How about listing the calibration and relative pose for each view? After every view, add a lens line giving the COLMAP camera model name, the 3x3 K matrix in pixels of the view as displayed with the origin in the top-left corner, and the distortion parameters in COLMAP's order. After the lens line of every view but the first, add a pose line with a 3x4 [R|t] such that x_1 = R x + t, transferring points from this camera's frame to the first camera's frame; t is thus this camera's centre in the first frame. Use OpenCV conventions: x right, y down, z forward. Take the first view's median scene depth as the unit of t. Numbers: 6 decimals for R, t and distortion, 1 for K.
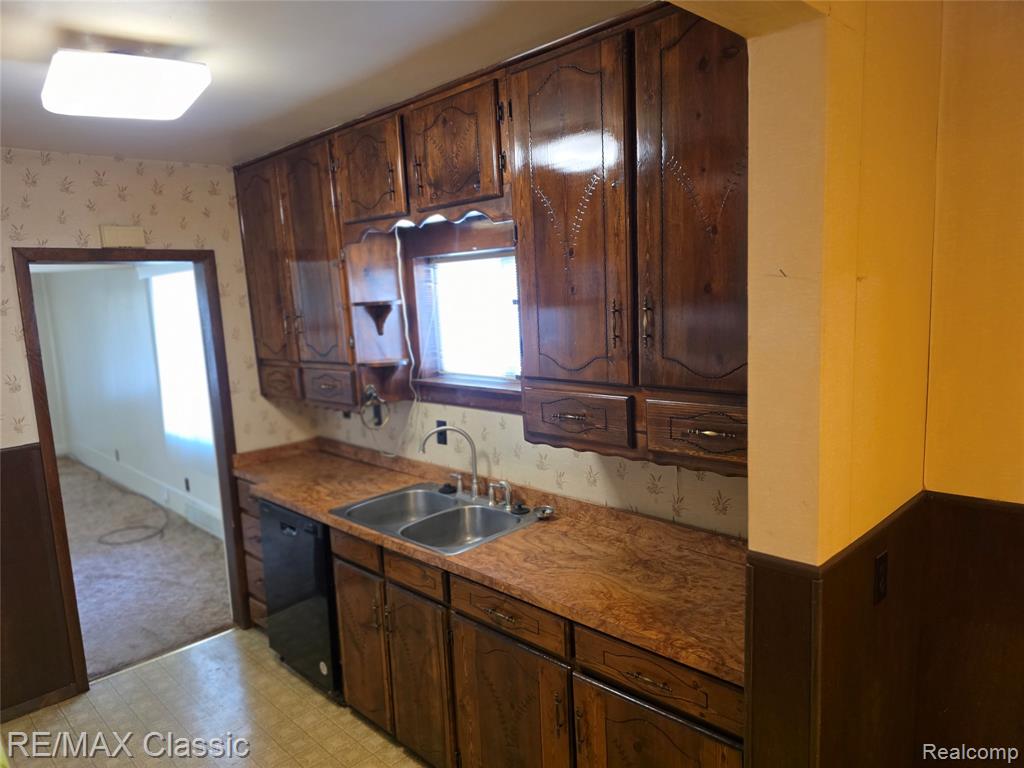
lens RADIAL K [[684.7, 0, 508.9], [0, 684.7, 389.4], [0, 0, 1]] dist [0.061278, -0.067113]
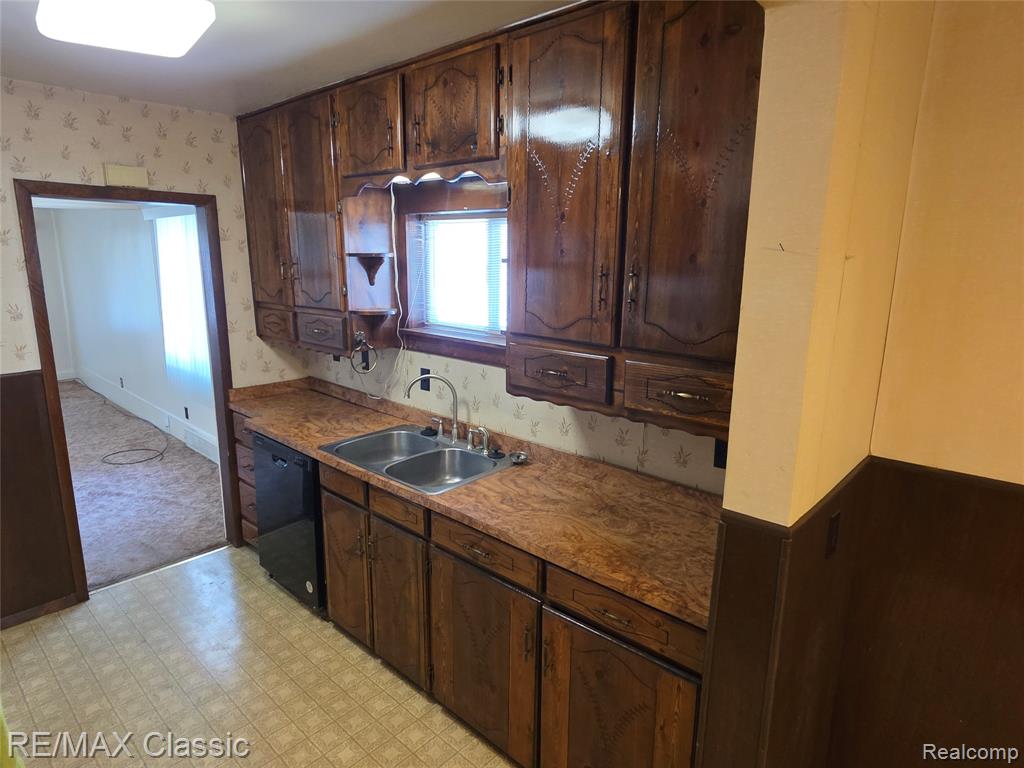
lens RADIAL K [[596.9, 0, 513.3], [0, 596.9, 380.0], [0, 0, 1]] dist [0.008253, -0.007330]
pose [[0.996792, 0.049170, 0.063157, -0.020710], [-0.053121, 0.996631, 0.062485, -0.002423], [-0.059872, -0.065639, 0.996046, 0.054312]]
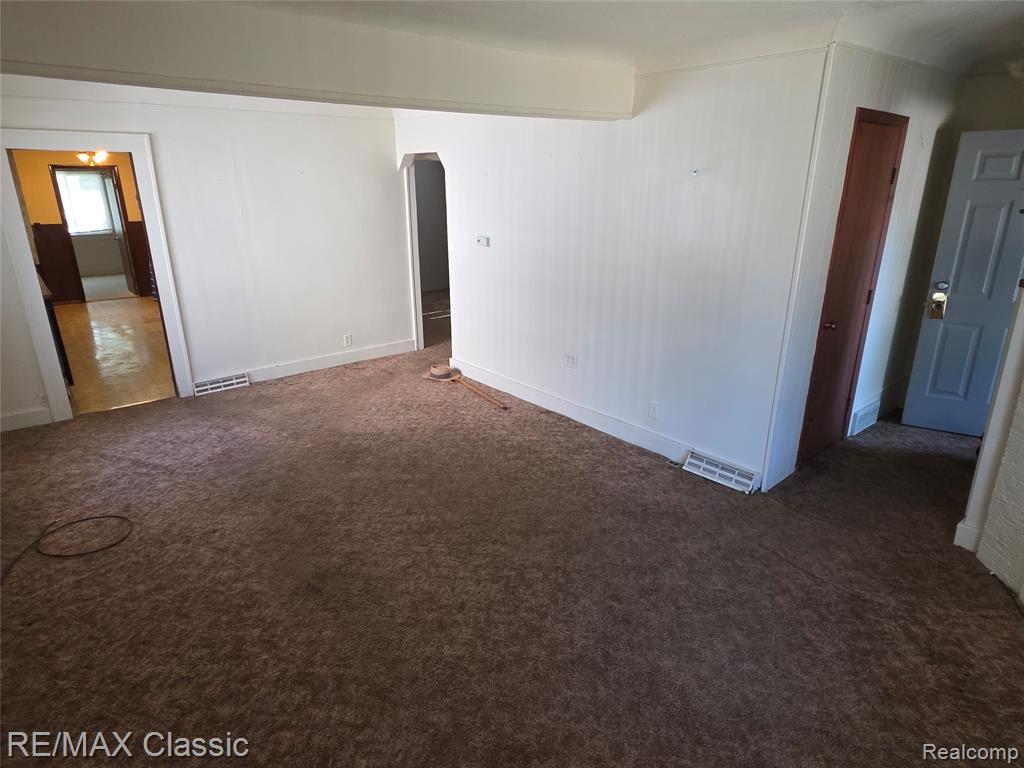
lens RADIAL K [[596.9, 0, 502.1], [0, 596.9, 382.3], [0, 0, 1]] dist [0.008253, -0.007330]
pose [[-0.993543, 0.014428, 0.112538, -1.798979], [0.062947, 0.895323, 0.440947, -0.269984], [-0.094396, 0.445183, -0.890450, 2.532466]]
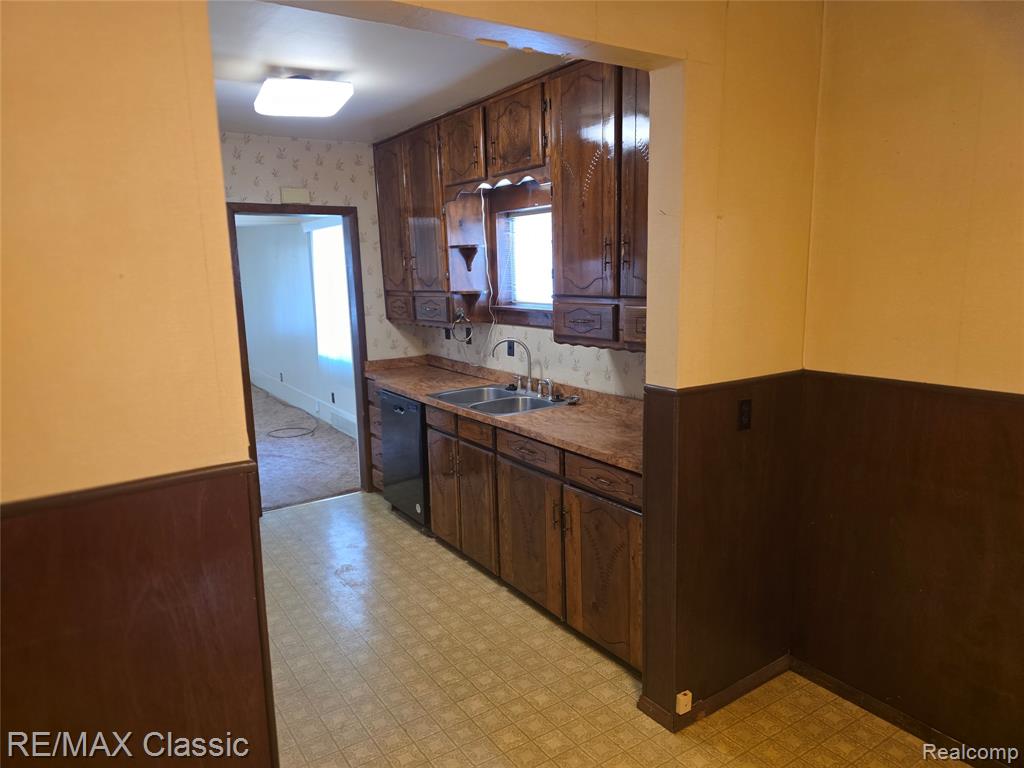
lens RADIAL K [[684.7, 0, 514.7], [0, 684.7, 385.4], [0, 0, 1]] dist [0.061278, -0.067113]
pose [[0.982126, 0.054785, -0.180077, 0.160151], [-0.048117, 0.997992, 0.041192, 0.088357], [0.181972, -0.031790, 0.982790, -0.320543]]
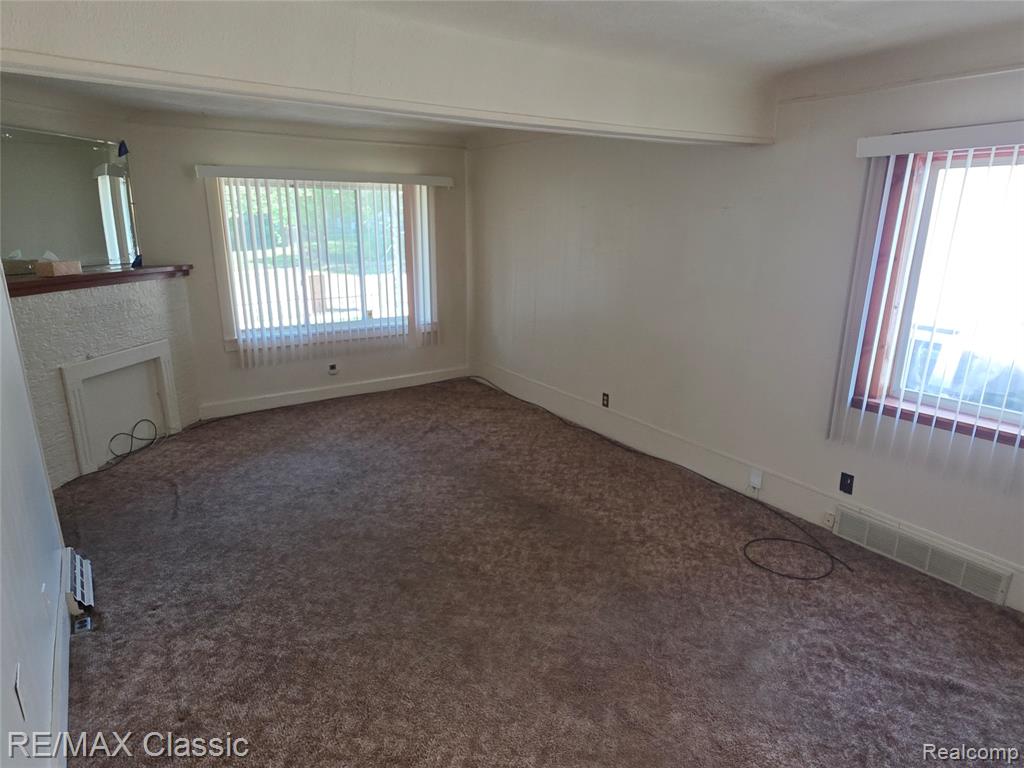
lens RADIAL K [[596.9, 0, 506.1], [0, 596.9, 385.3], [0, 0, 1]] dist [0.008253, -0.007330]
pose [[0.981138, 0.095746, -0.167932, -1.311582], [-0.071554, 0.986896, 0.144625, -0.028513], [0.179579, -0.129880, 0.975132, 0.742556]]
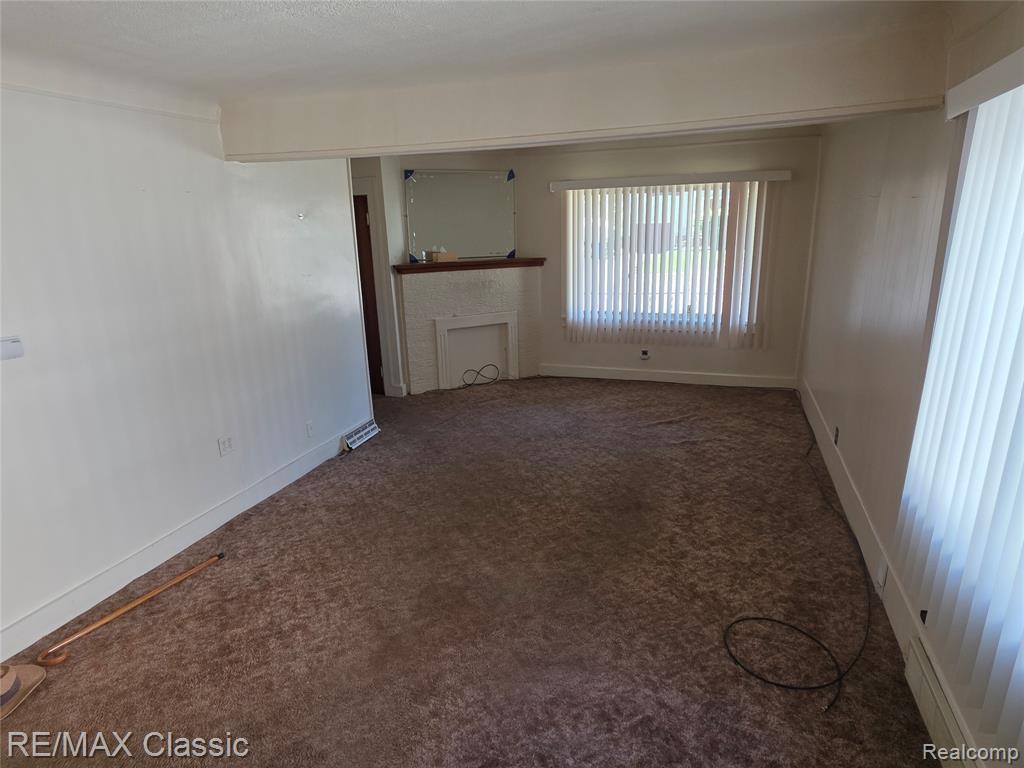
lens RADIAL K [[596.9, 0, 512.6], [0, 596.9, 385.3], [0, 0, 1]] dist [0.008253, -0.007330]
pose [[0.445513, 0.266872, -0.854574, -0.551085], [-0.112895, 0.963665, 0.242084, -0.118672], [0.888129, -0.011375, 0.459454, 1.113625]]
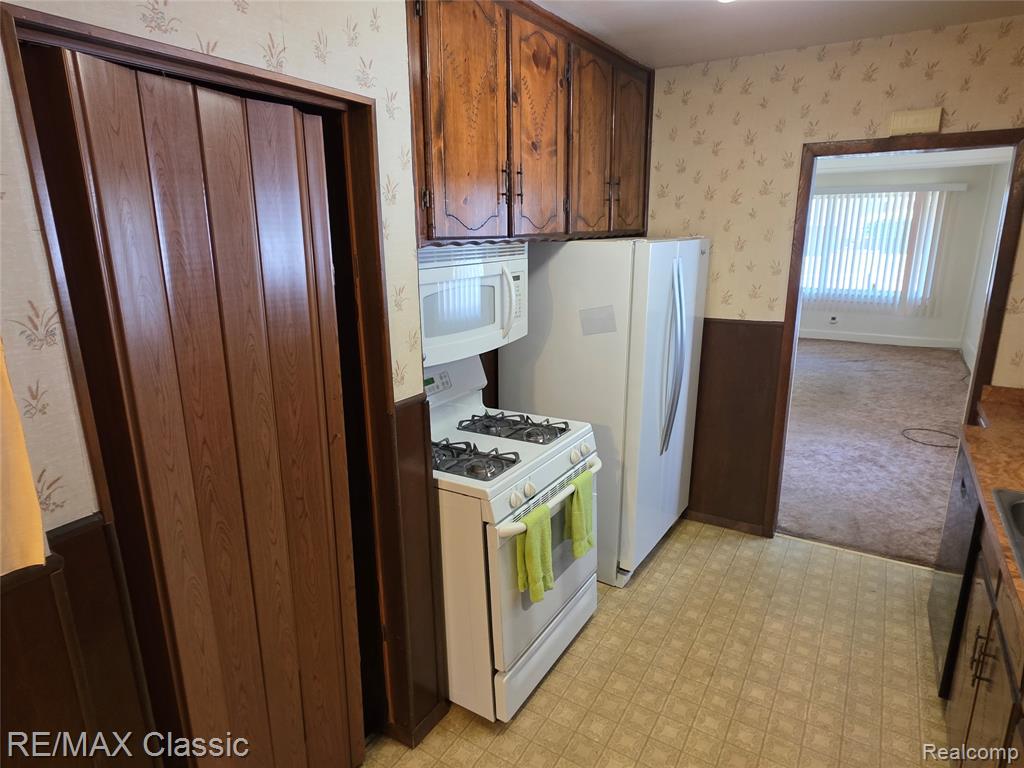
lens RADIAL K [[596.9, 0, 509.7], [0, 596.9, 383.4], [0, 0, 1]] dist [0.008253, -0.007330]
pose [[0.232725, 0.289159, -0.928561, 0.170271], [-0.127515, 0.955607, 0.265622, -0.032527], [0.964147, 0.056589, 0.259266, 0.316617]]
